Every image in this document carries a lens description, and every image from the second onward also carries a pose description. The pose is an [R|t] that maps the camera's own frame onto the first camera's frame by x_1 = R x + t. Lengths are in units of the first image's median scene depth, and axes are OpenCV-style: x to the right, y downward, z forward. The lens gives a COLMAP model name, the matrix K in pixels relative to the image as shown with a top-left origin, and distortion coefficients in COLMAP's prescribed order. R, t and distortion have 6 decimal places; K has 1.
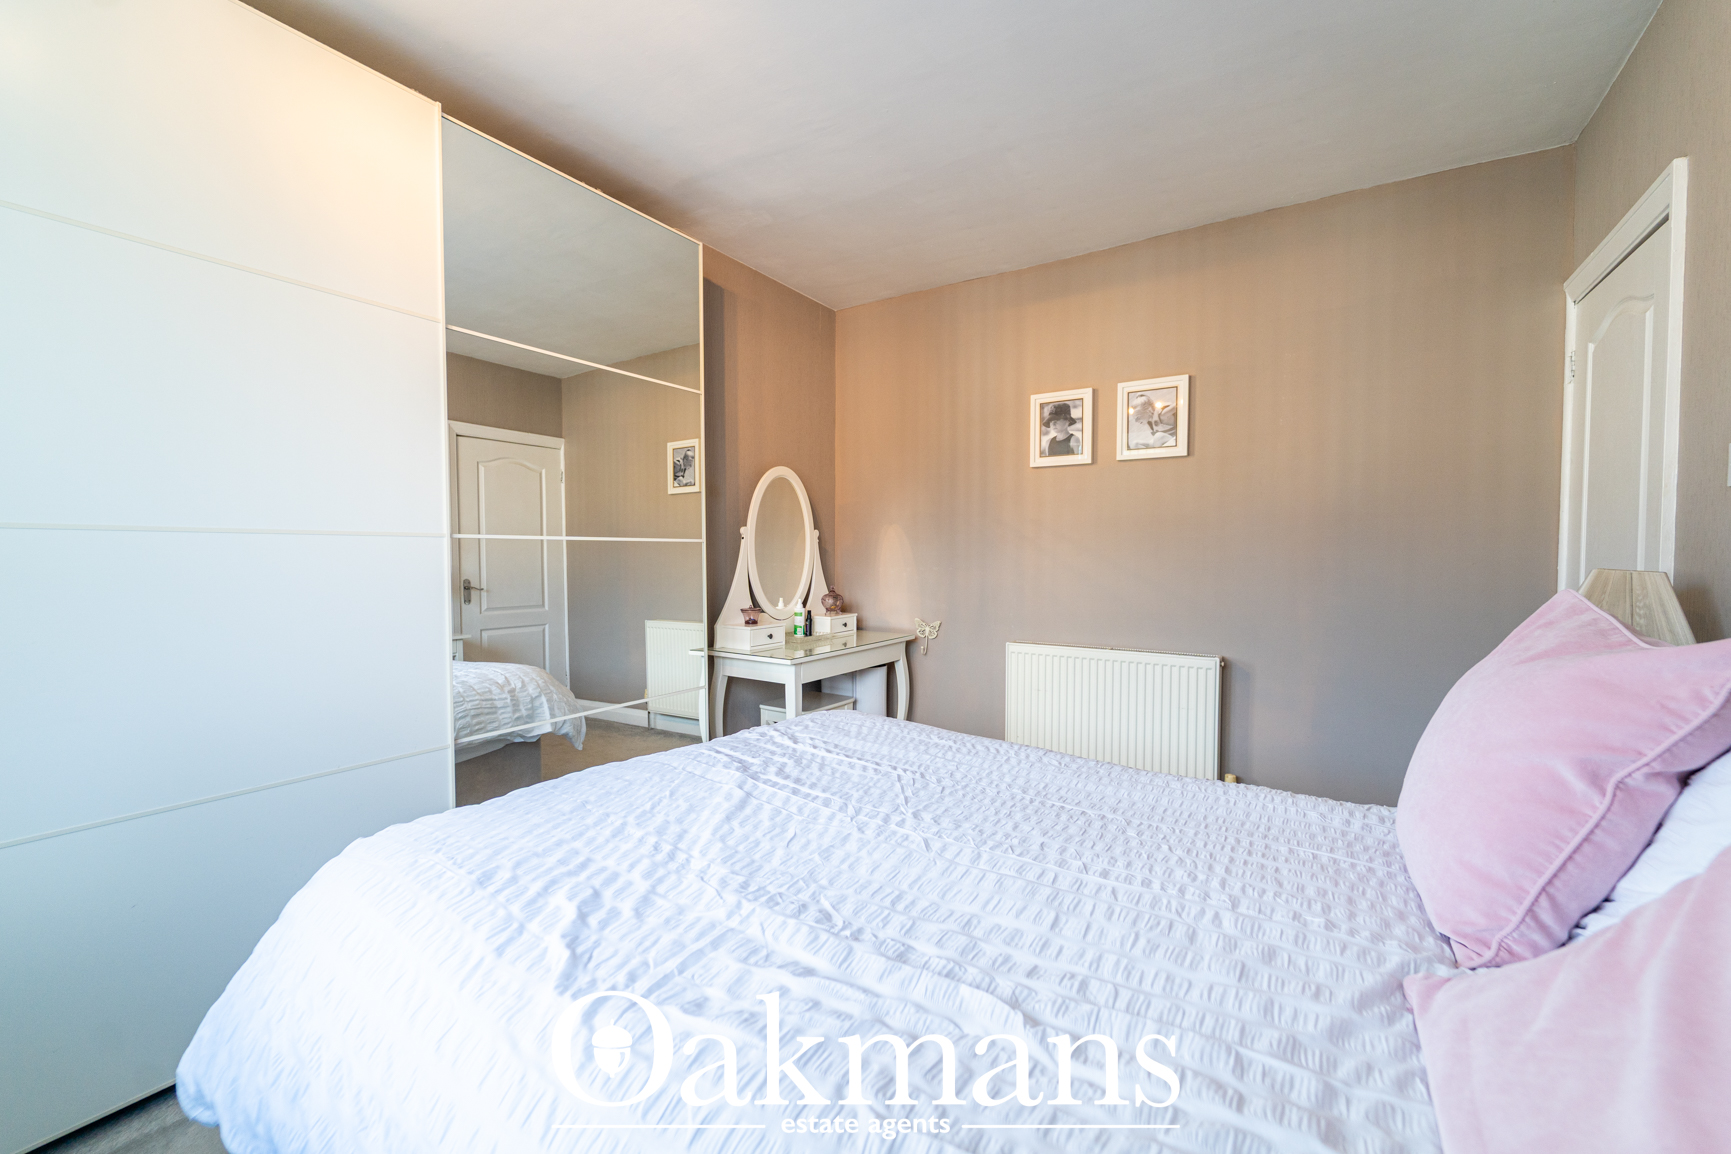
lens RADIAL K [[698.3, 0, 869.7], [0, 698.3, 574.8], [0, 0, 1]] dist [0.000537, -0.000150]
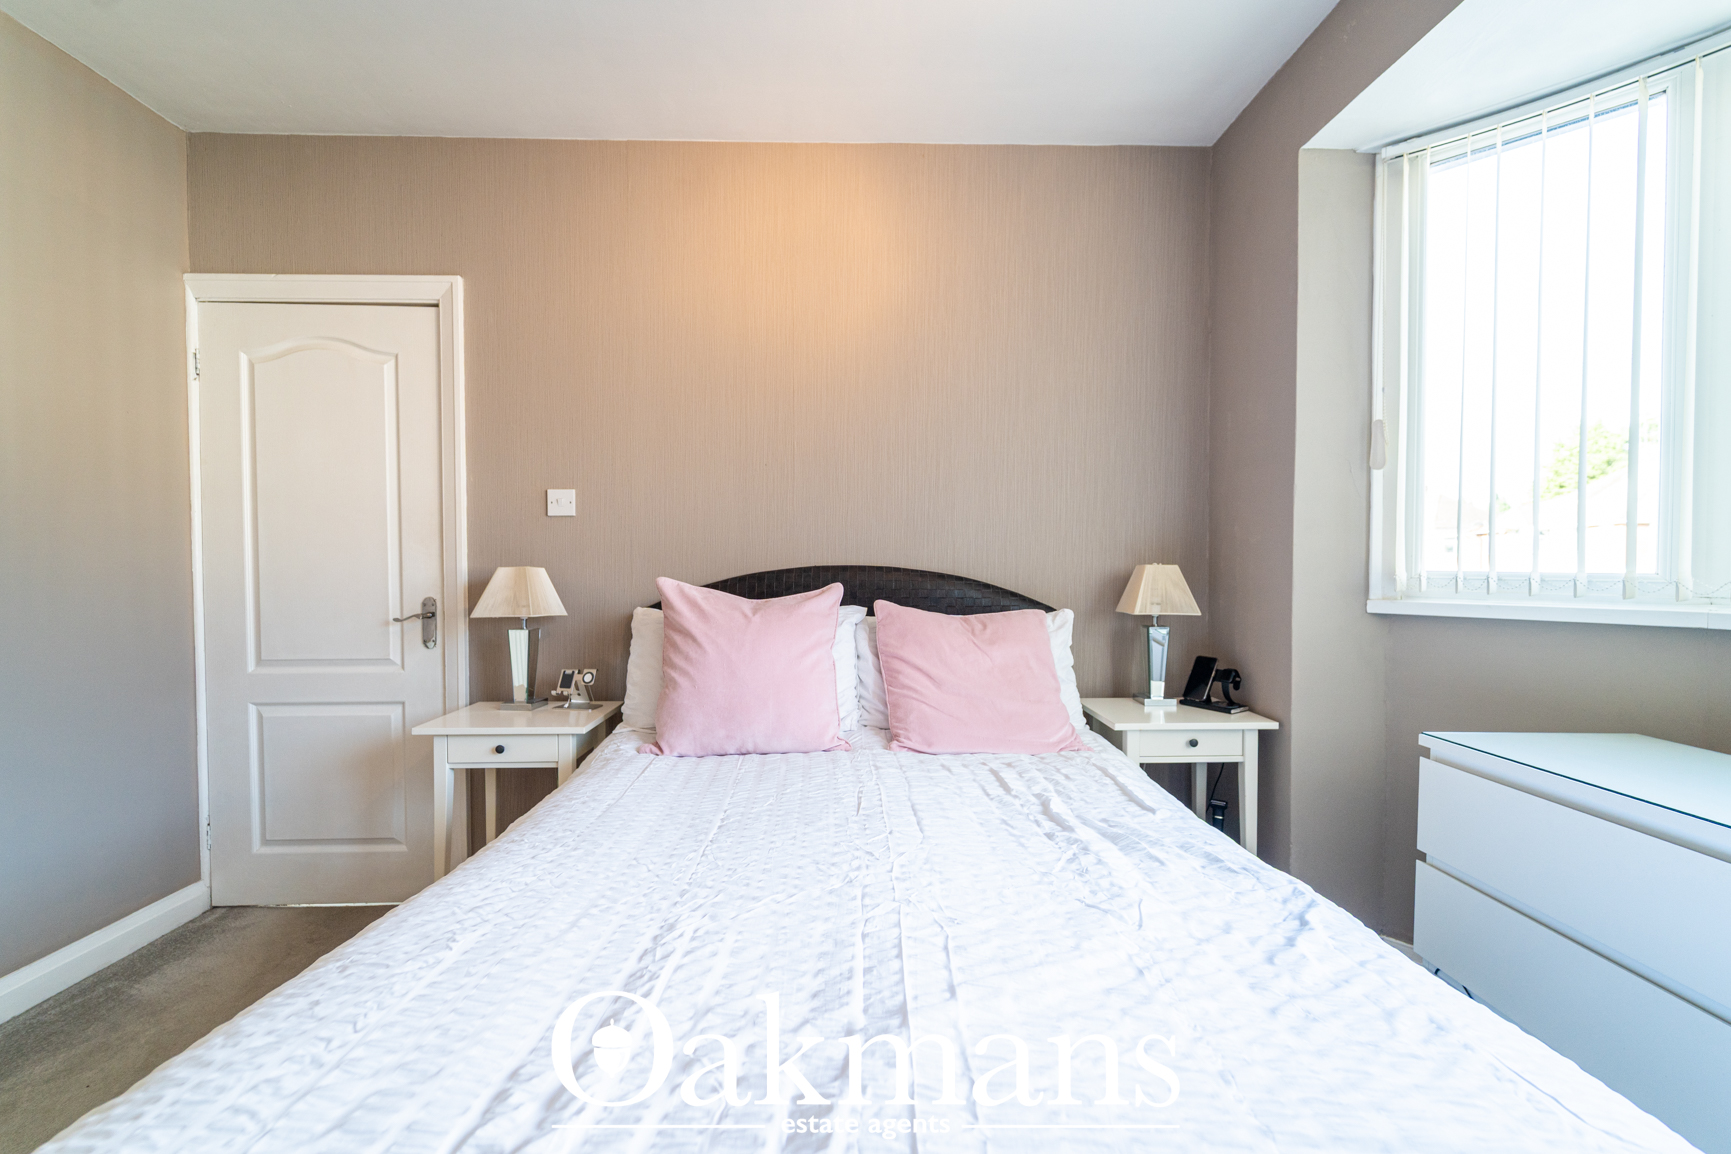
lens RADIAL K [[698.3, 0, 869.7], [0, 698.3, 574.8], [0, 0, 1]] dist [0.000537, -0.000150]
pose [[-0.562012, -0.021381, 0.826852, -0.255670], [0.022622, 0.998895, 0.041206, -0.016370], [-0.826819, 0.041863, -0.560907, 0.587416]]
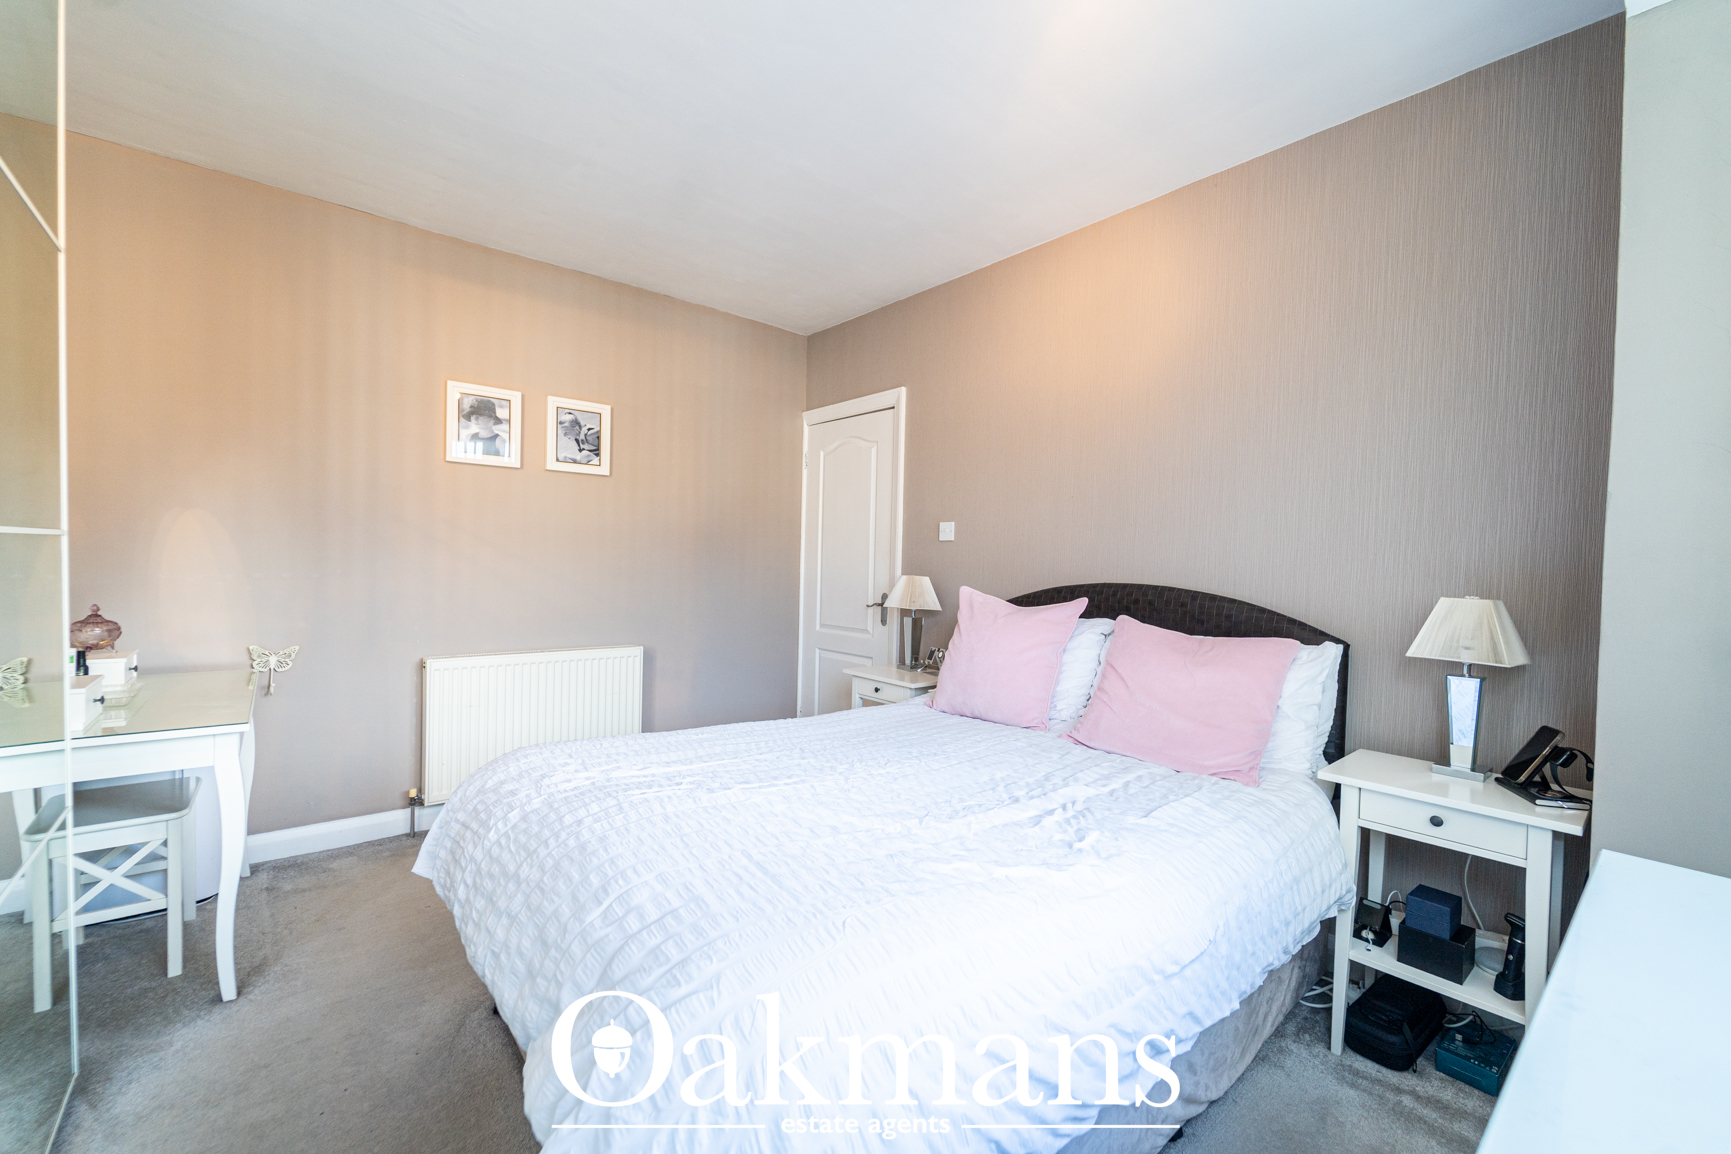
lens RADIAL K [[698.3, 0, 869.7], [0, 698.3, 574.8], [0, 0, 1]] dist [0.000537, -0.000150]
pose [[0.289465, -0.013178, 0.957098, -0.506211], [0.003904, 0.999913, 0.012587, -0.018486], [-0.957181, 0.000093, 0.289491, 0.240440]]
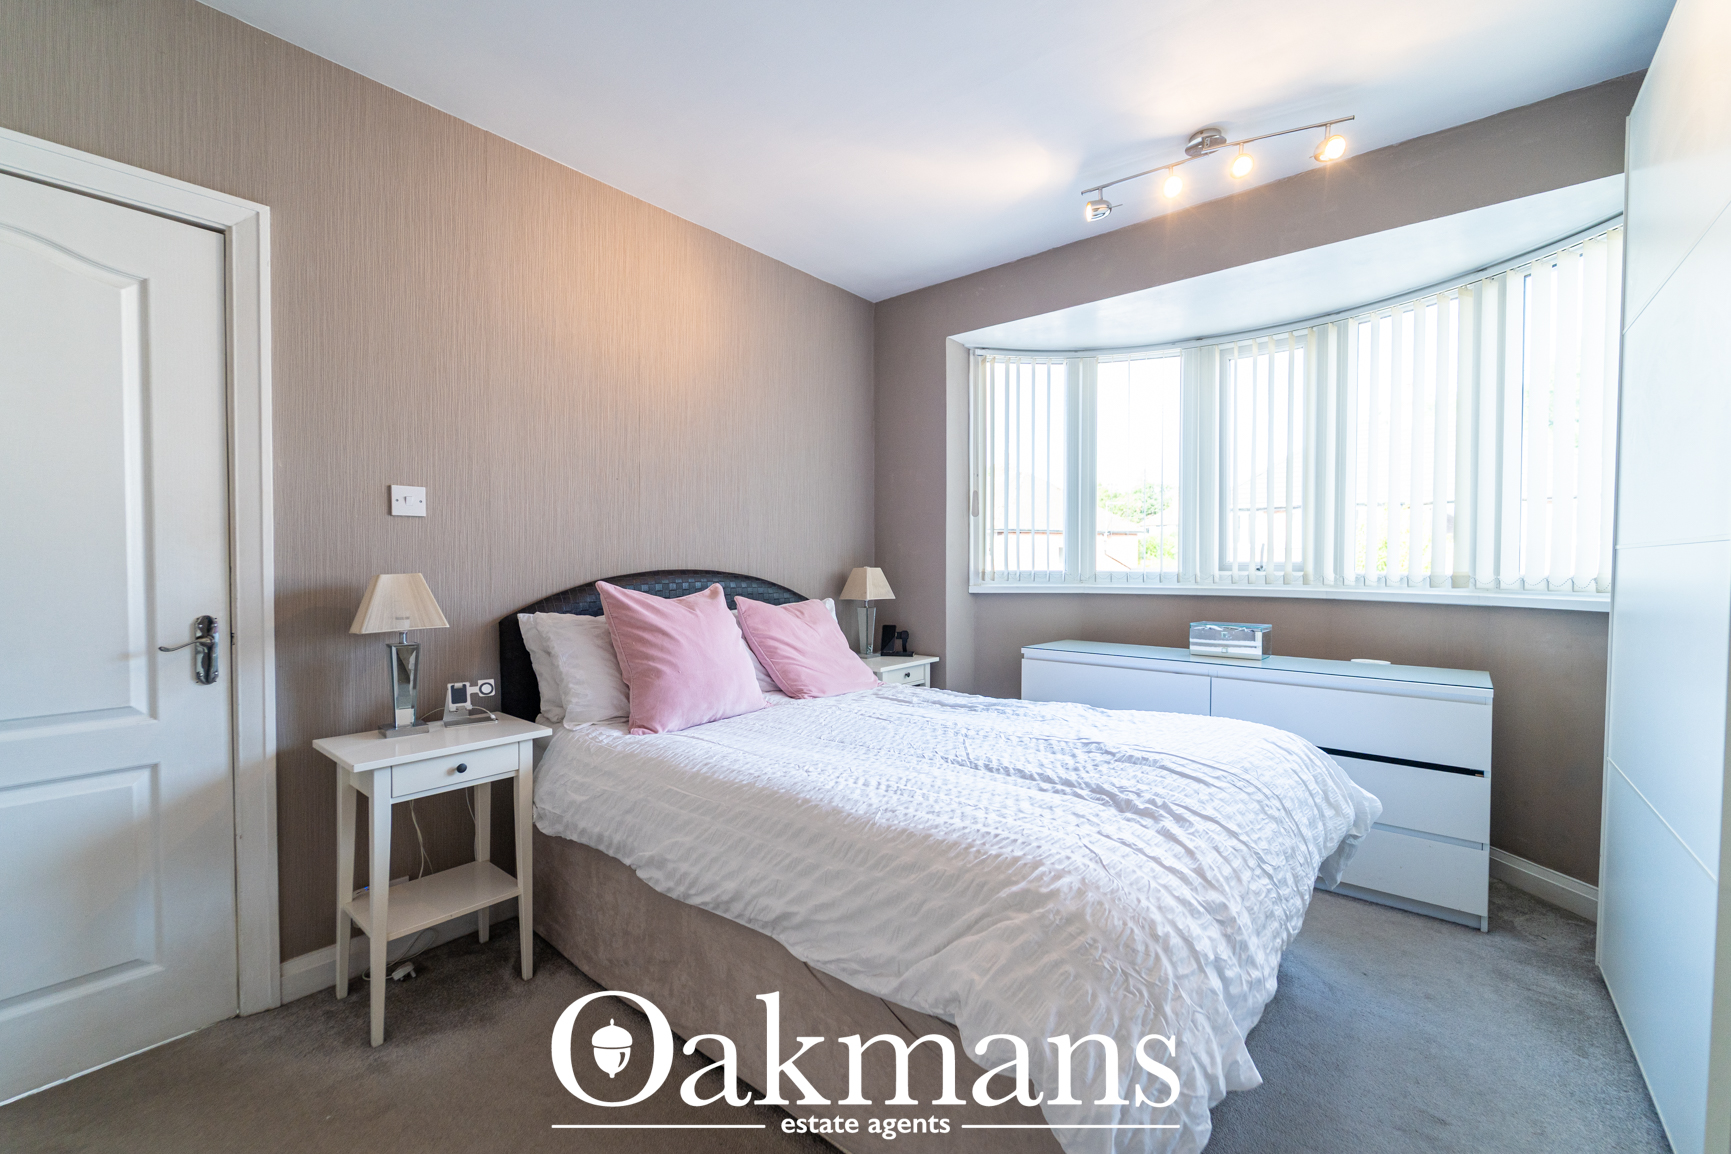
lens RADIAL K [[697.3, 0, 865.5], [0, 697.3, 577.0], [0, 0, 1]] dist [-0.012746, 0.000007]
pose [[-0.992363, -0.003488, 0.123300, 0.038152], [0.002347, 0.998885, 0.047147, -0.028166], [-0.123327, 0.047076, -0.991249, 1.042693]]
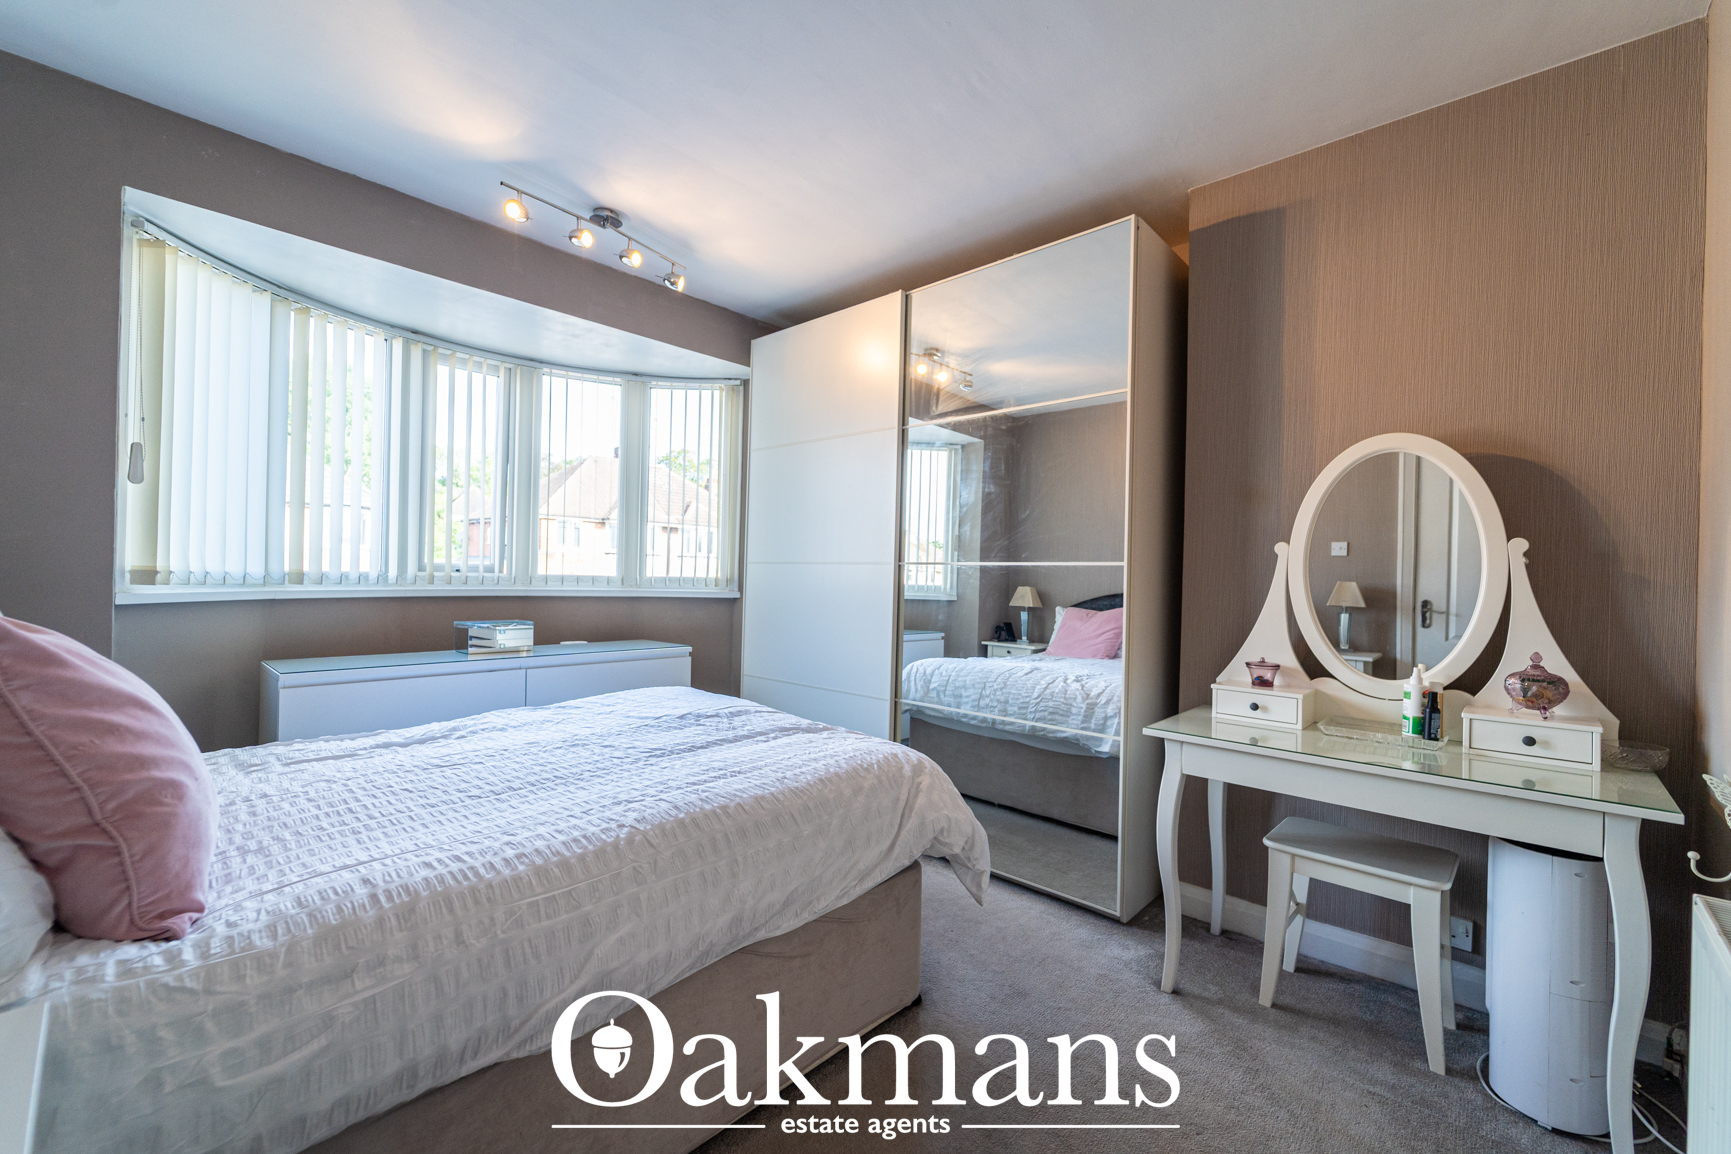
lens RADIAL K [[696.1, 0, 865.5], [0, 696.1, 577.0], [0, 0, 1]] dist [0.012794, -0.009321]
pose [[-0.176468, -0.003675, -0.984299, 0.580703], [-0.053210, 0.998566, 0.005812, -0.019173], [0.982867, 0.053400, -0.176411, 0.761622]]
